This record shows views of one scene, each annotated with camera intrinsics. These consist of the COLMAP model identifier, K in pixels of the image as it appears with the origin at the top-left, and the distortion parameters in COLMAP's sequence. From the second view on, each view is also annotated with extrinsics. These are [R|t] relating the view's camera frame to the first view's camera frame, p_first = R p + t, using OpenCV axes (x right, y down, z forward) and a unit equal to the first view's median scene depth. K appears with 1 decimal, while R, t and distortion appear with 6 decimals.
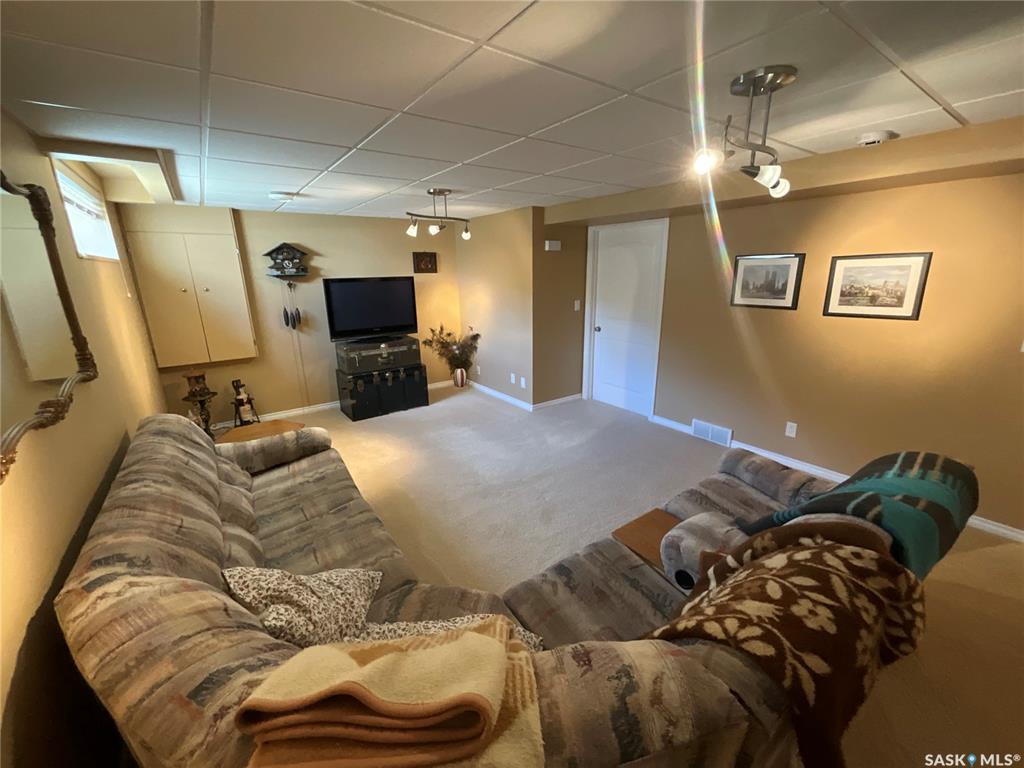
lens RADIAL K [[416.6, 0, 513.9], [0, 416.6, 385.1], [0, 0, 1]] dist [0.001548, 0.000287]
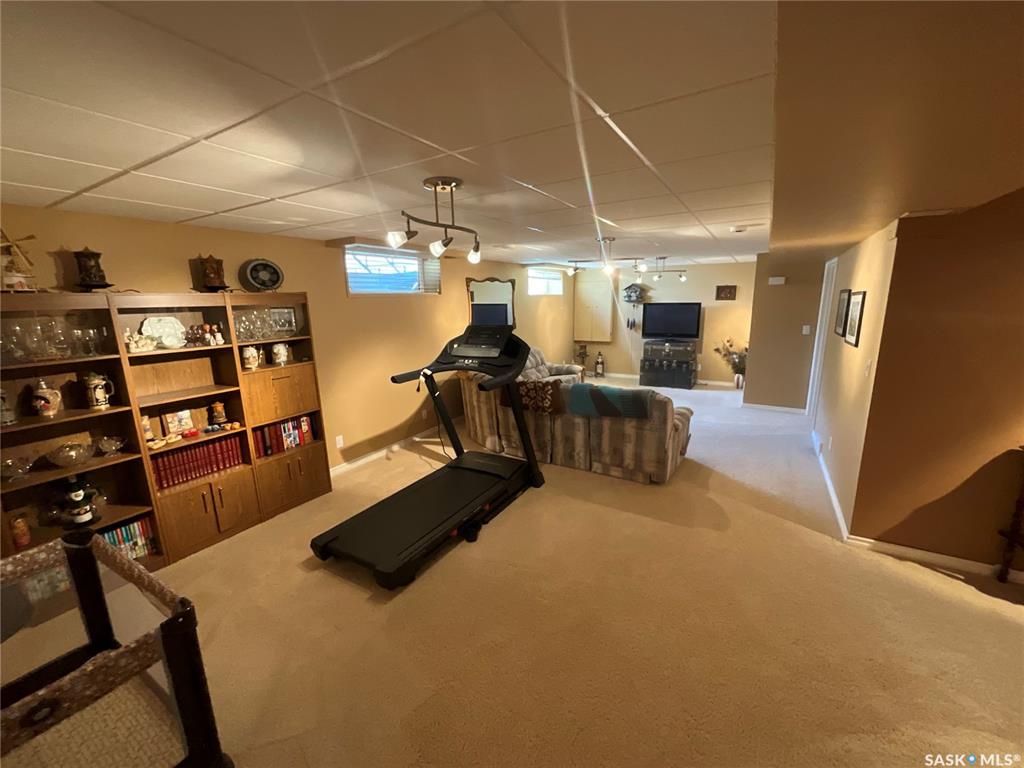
lens RADIAL K [[416.6, 0, 513.9], [0, 416.6, 385.1], [0, 0, 1]] dist [0.001548, 0.000287]
pose [[0.399771, 0.196170, -0.895377, 0.984990], [-0.239463, 0.965259, 0.104564, 0.032246], [0.884783, 0.172608, 0.432858, -0.205705]]
